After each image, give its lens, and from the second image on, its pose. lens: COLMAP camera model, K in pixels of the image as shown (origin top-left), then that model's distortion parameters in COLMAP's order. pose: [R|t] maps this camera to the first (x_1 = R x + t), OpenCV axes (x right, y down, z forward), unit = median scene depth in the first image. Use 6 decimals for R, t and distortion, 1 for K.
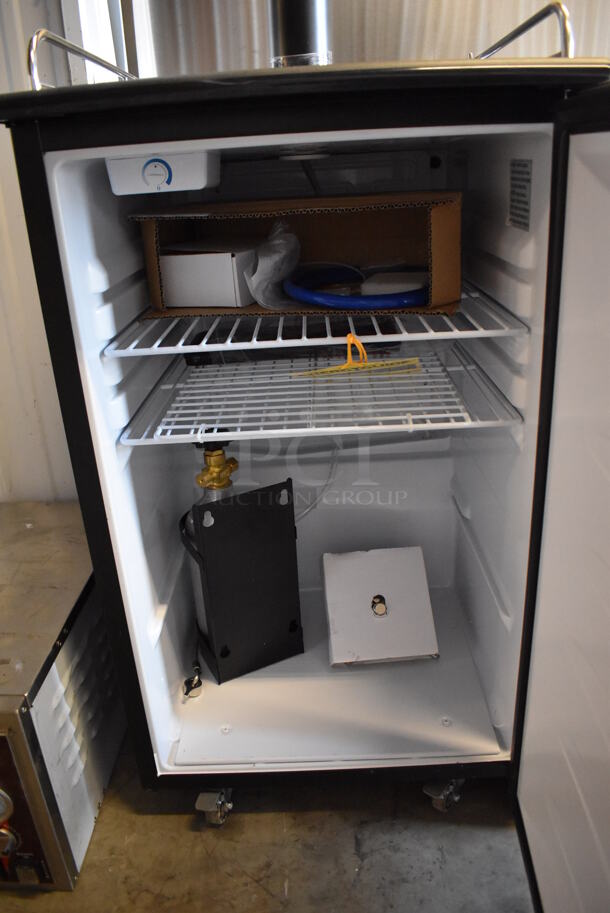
lens RADIAL K [[704.3, 0, 306.9], [0, 704.3, 459.9], [0, 0, 1]] dist [-0.091463, 0.006030]
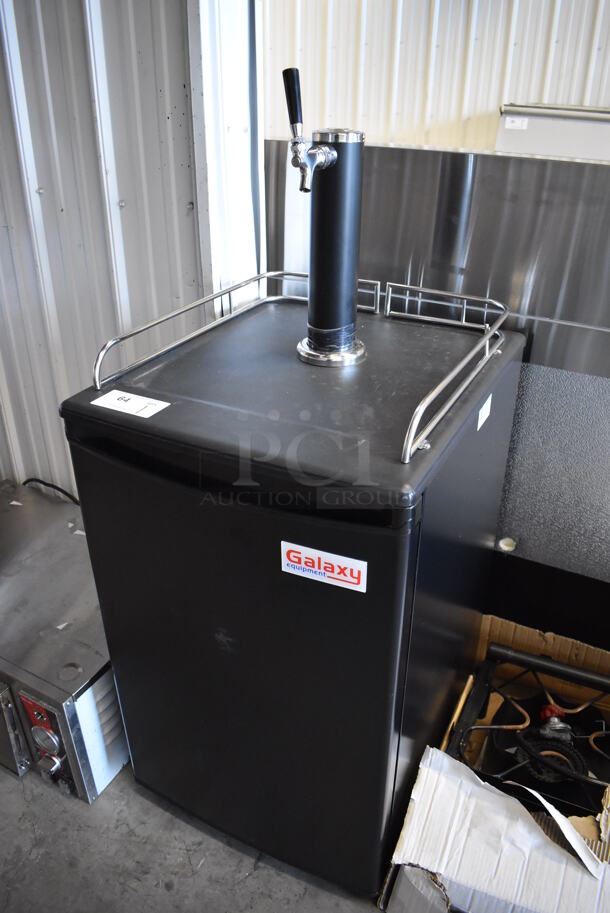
lens RADIAL K [[704.3, 0, 306.9], [0, 704.3, 459.6], [0, 0, 1]] dist [-0.091463, 0.006030]
pose [[0.893038, 0.265773, -0.363109, 0.485221], [-0.222163, 0.962149, 0.157841, -0.523258], [0.391315, -0.060289, 0.918280, -0.247986]]
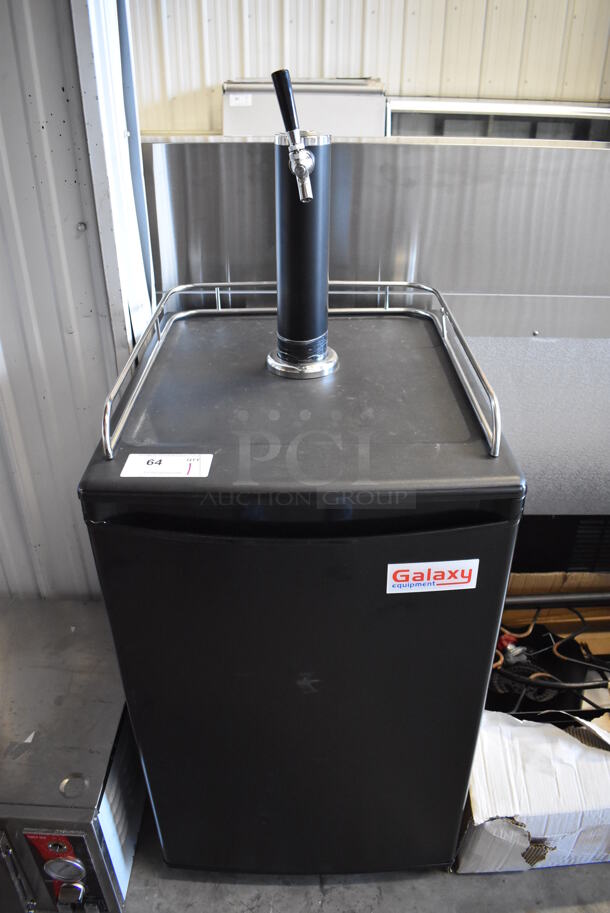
lens RADIAL K [[704.3, 0, 308.0], [0, 704.3, 460.5], [0, 0, 1]] dist [-0.091463, 0.006030]
pose [[0.998857, 0.034697, 0.032889, -0.032032], [-0.038836, 0.990088, 0.134975, -0.515122], [-0.027880, -0.136098, 0.990303, -0.289834]]
